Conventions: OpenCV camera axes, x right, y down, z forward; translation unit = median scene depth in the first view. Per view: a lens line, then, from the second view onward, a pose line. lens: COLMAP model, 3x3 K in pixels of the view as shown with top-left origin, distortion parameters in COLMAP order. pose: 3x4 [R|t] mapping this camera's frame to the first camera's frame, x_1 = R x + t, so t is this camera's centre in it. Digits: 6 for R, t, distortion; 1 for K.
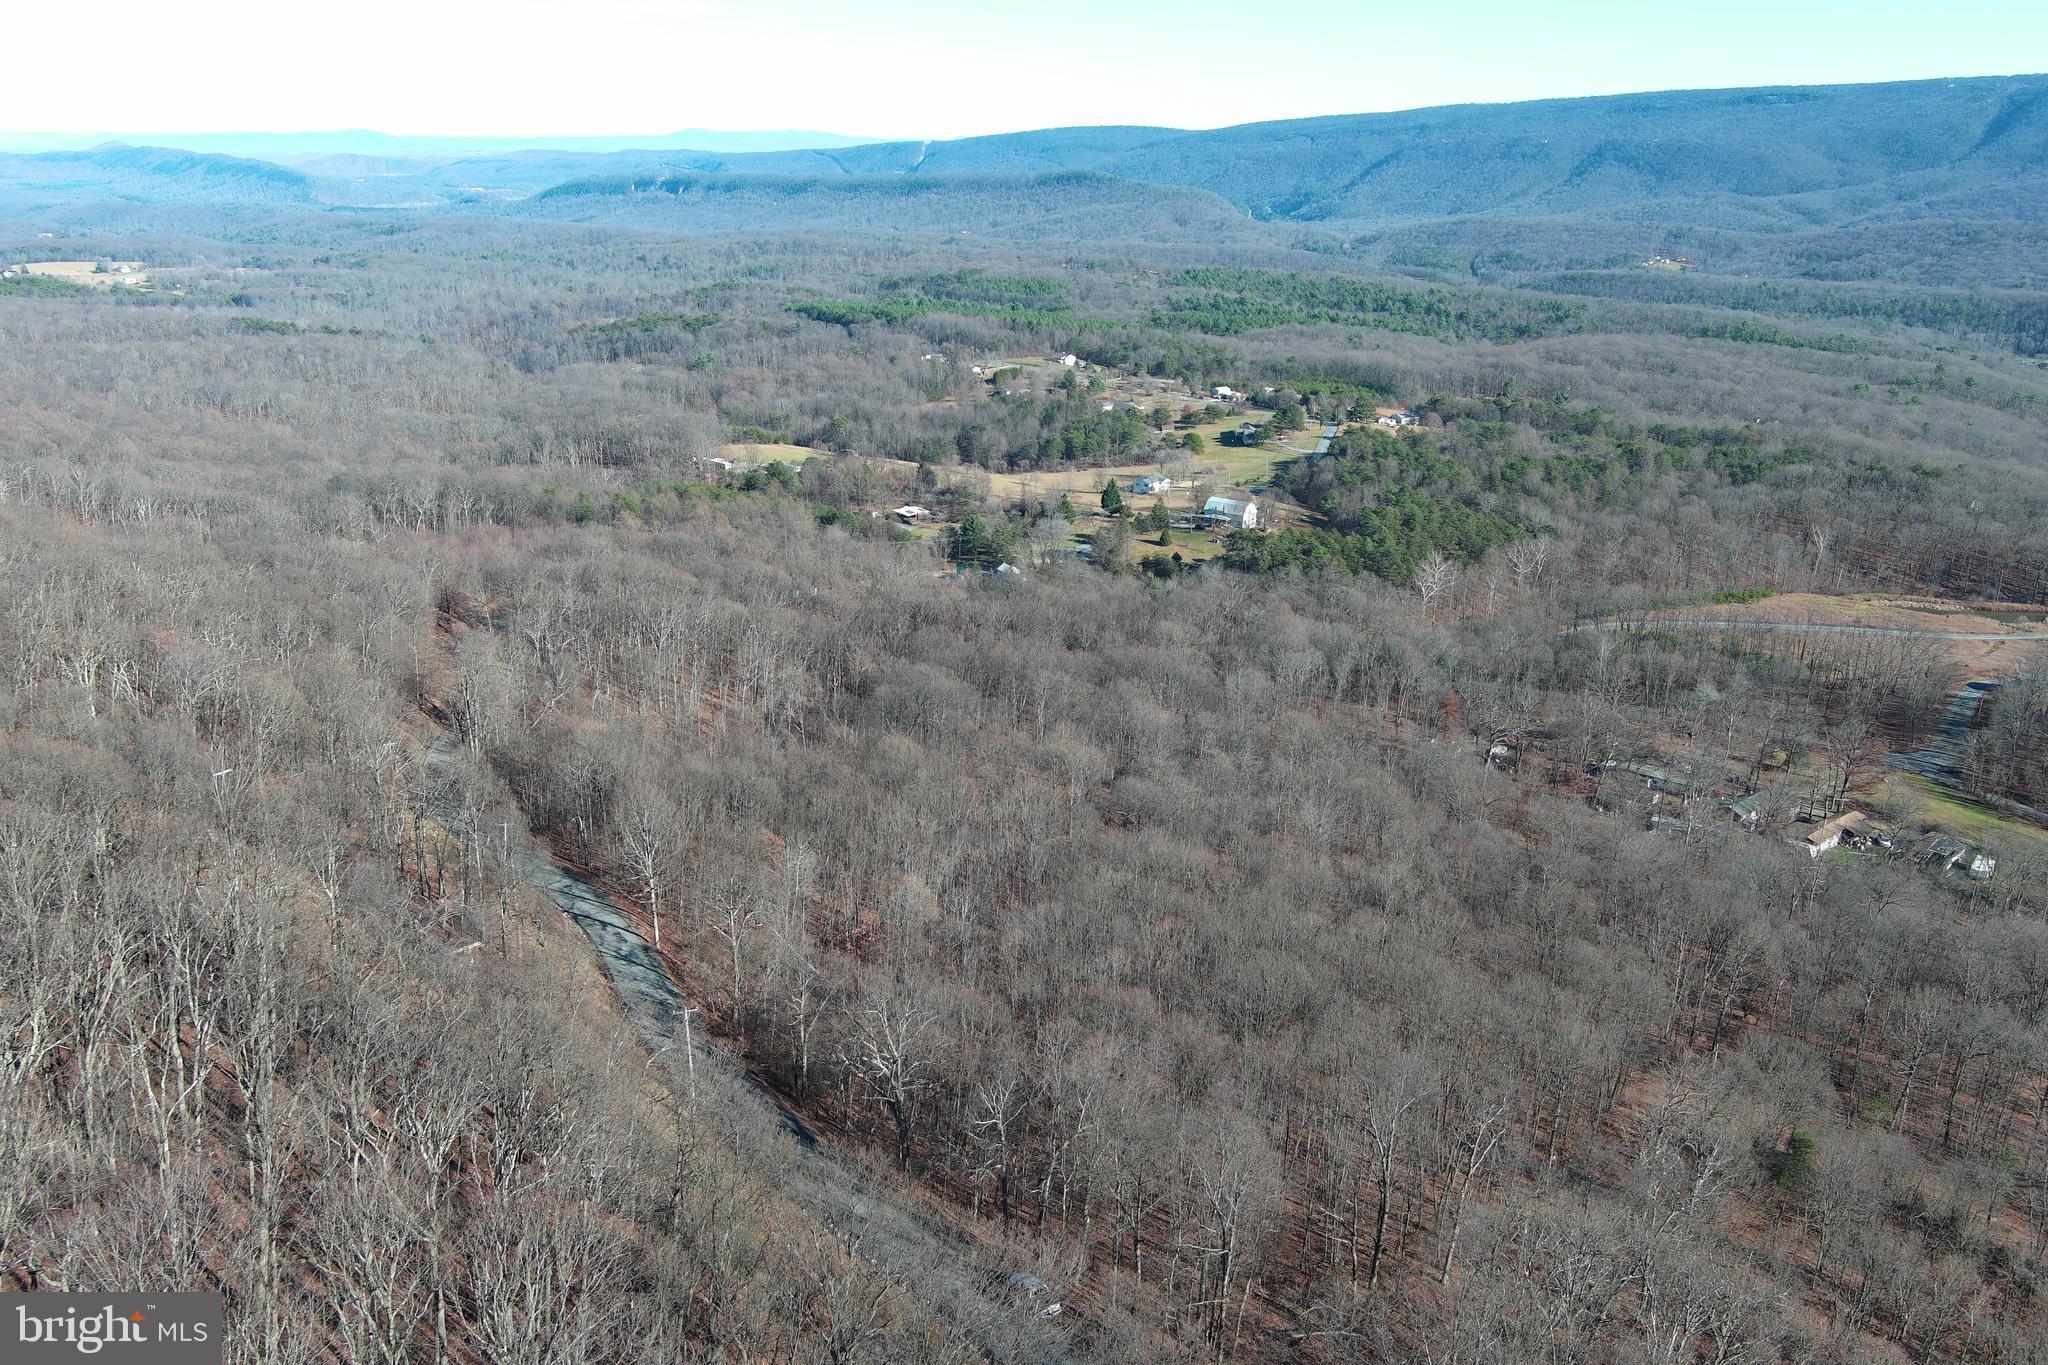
lens RADIAL K [[1579.1, 0, 1019.5], [0, 1579.1, 689.1], [0, 0, 1]] dist [0.008928, -0.013720]
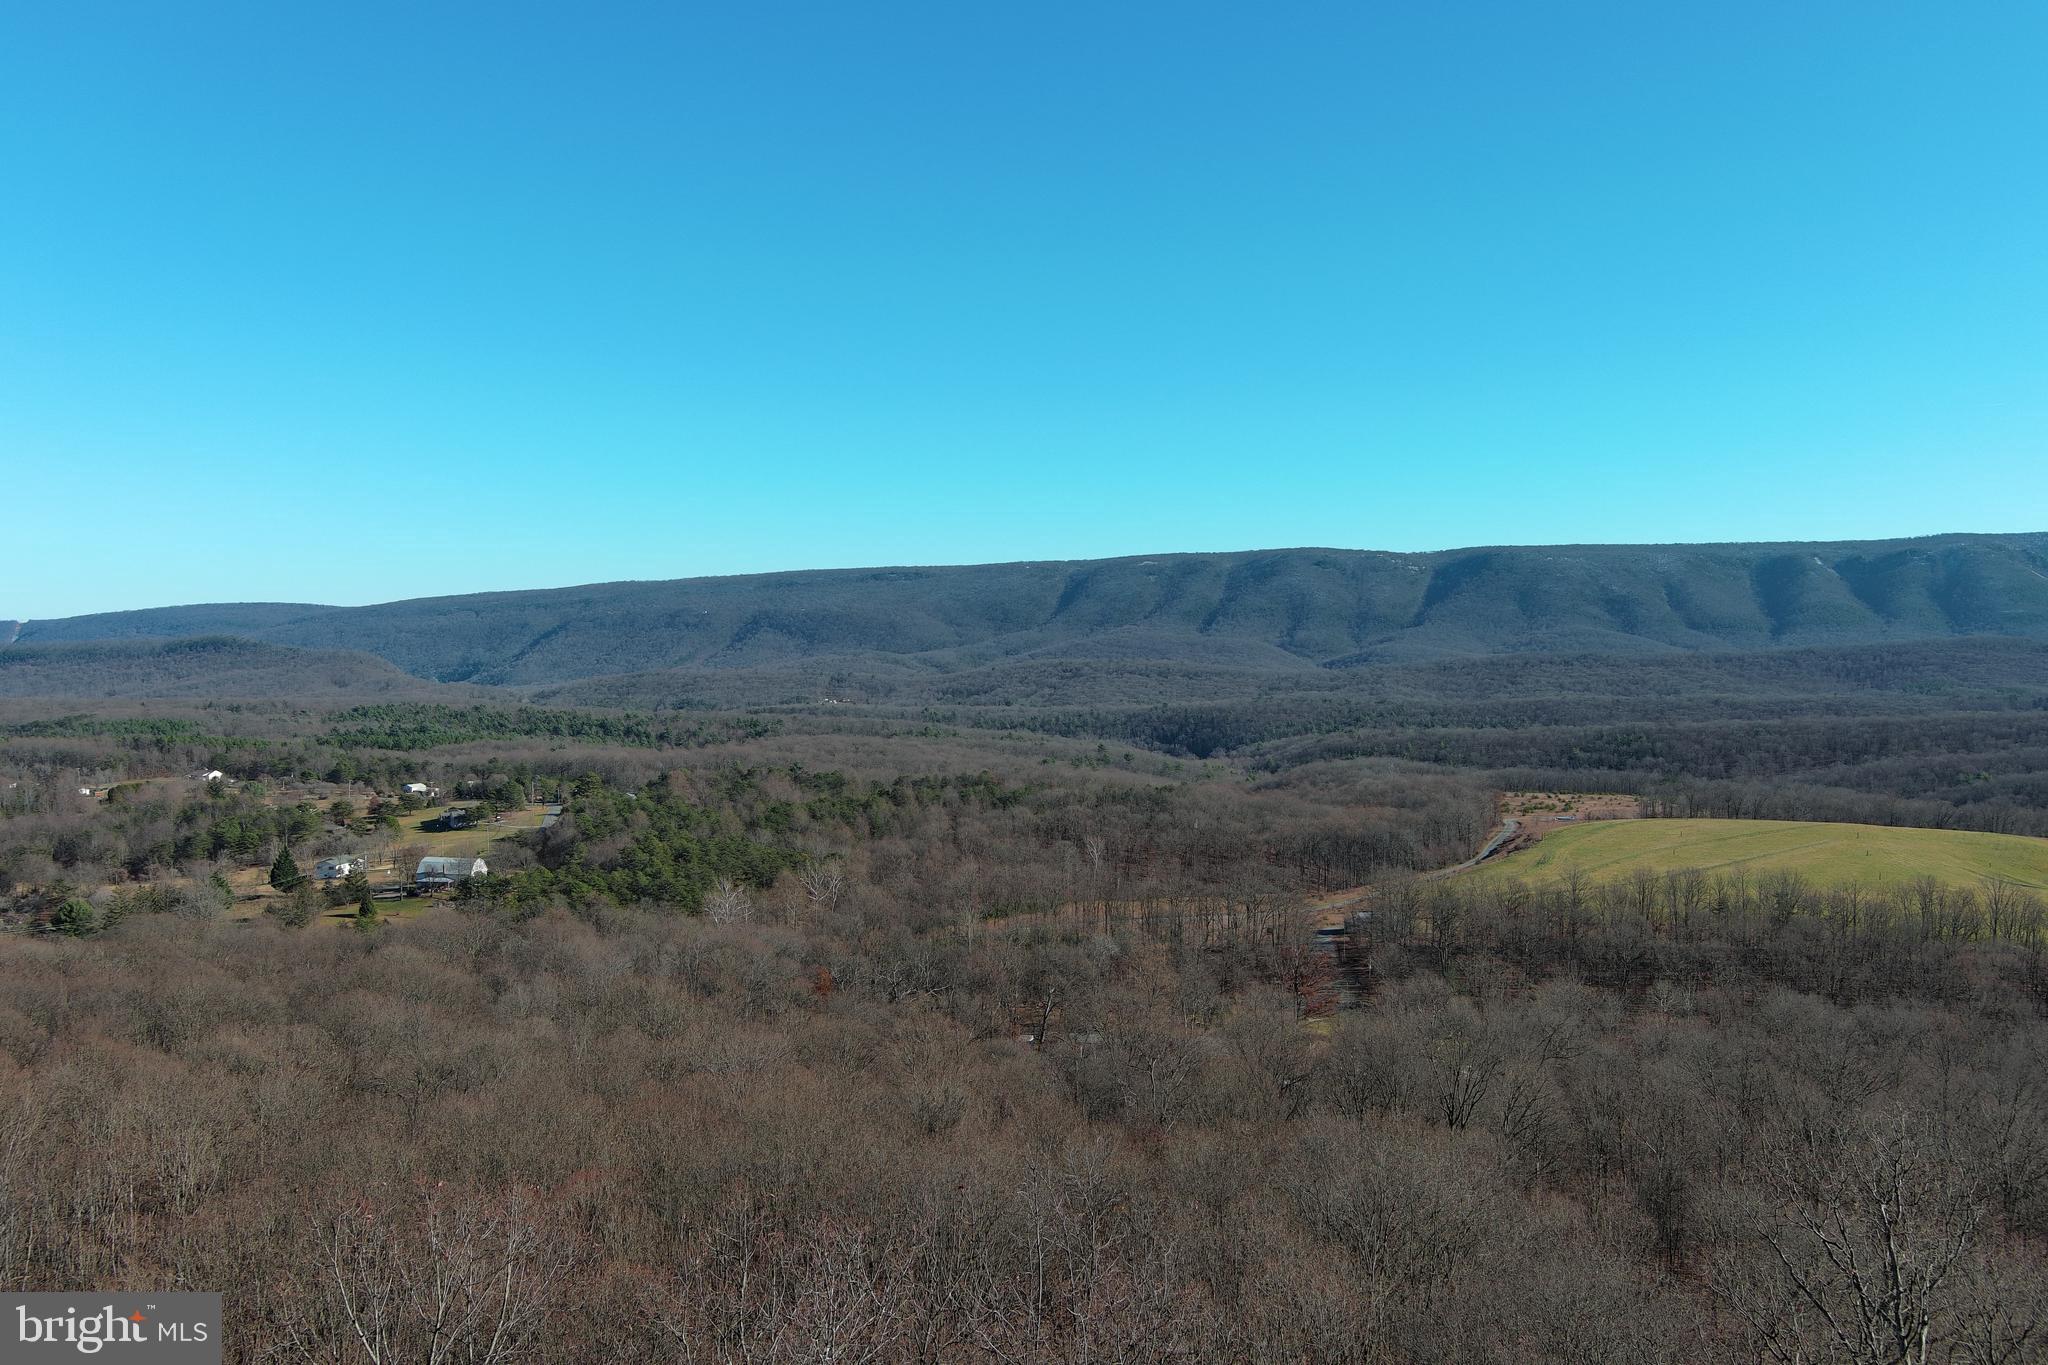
lens RADIAL K [[1576.8, 0, 1019.7], [0, 1576.8, 688.0], [0, 0, 1]] dist [0.028864, -0.053517]
pose [[0.874610, -0.025424, 0.484159, 0.000298], [0.166109, 0.953897, -0.249977, 0.016569], [-0.455483, 0.299056, 0.838511, 0.066698]]
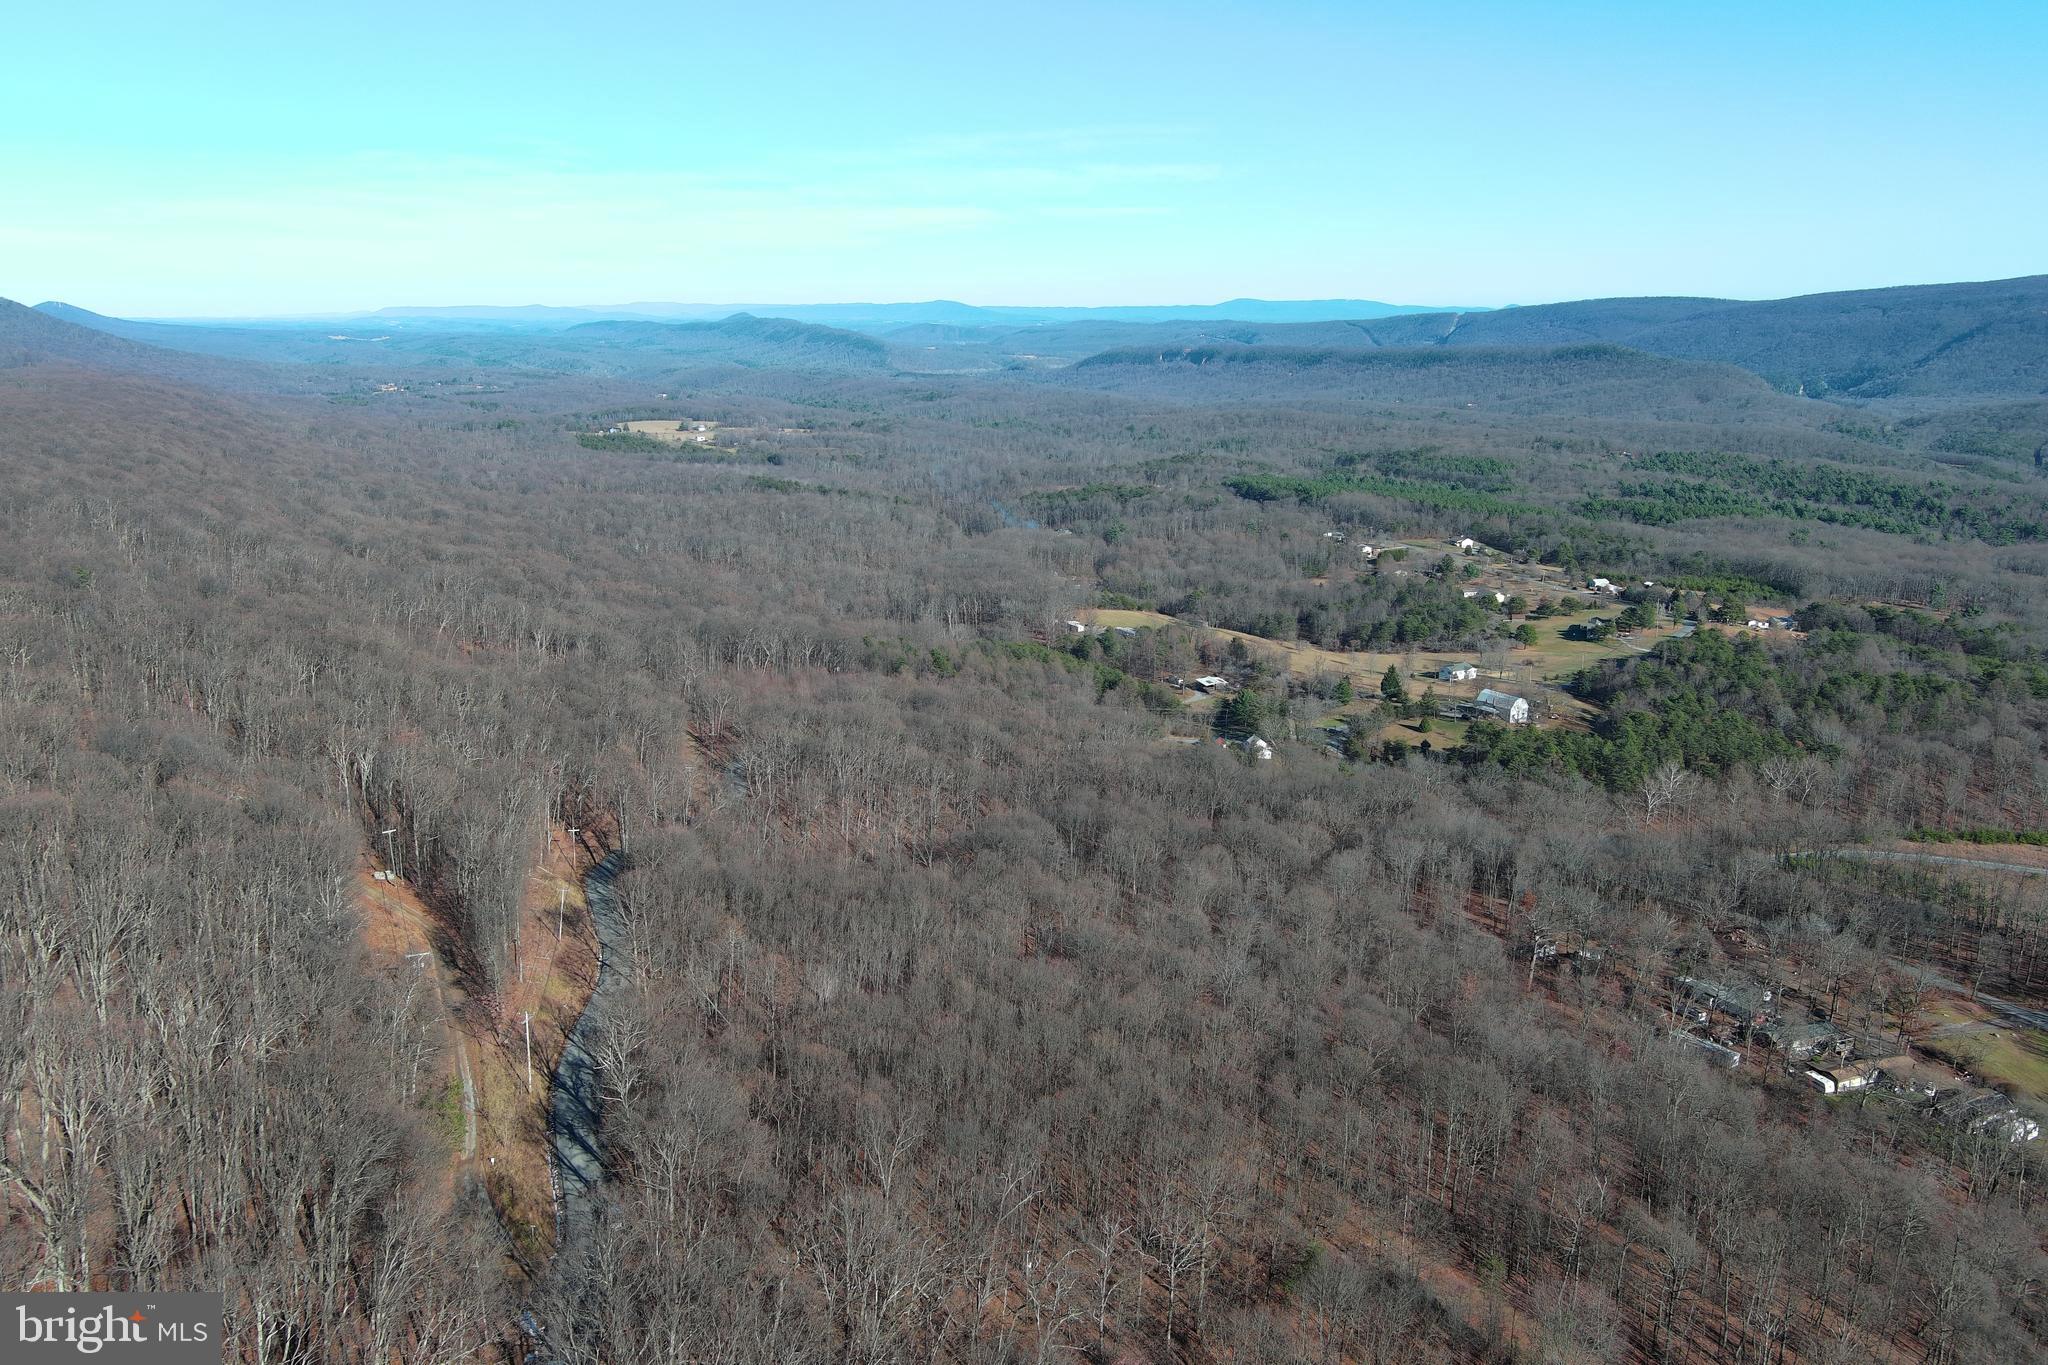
lens RADIAL K [[1576.8, 0, 1019.7], [0, 1576.8, 688.0], [0, 0, 1]] dist [0.028864, -0.053517]
pose [[0.945480, 0.073855, -0.317197, 0.060401], [-0.104704, 0.991174, -0.081314, -0.002497], [0.308392, 0.110092, 0.944867, -0.026380]]
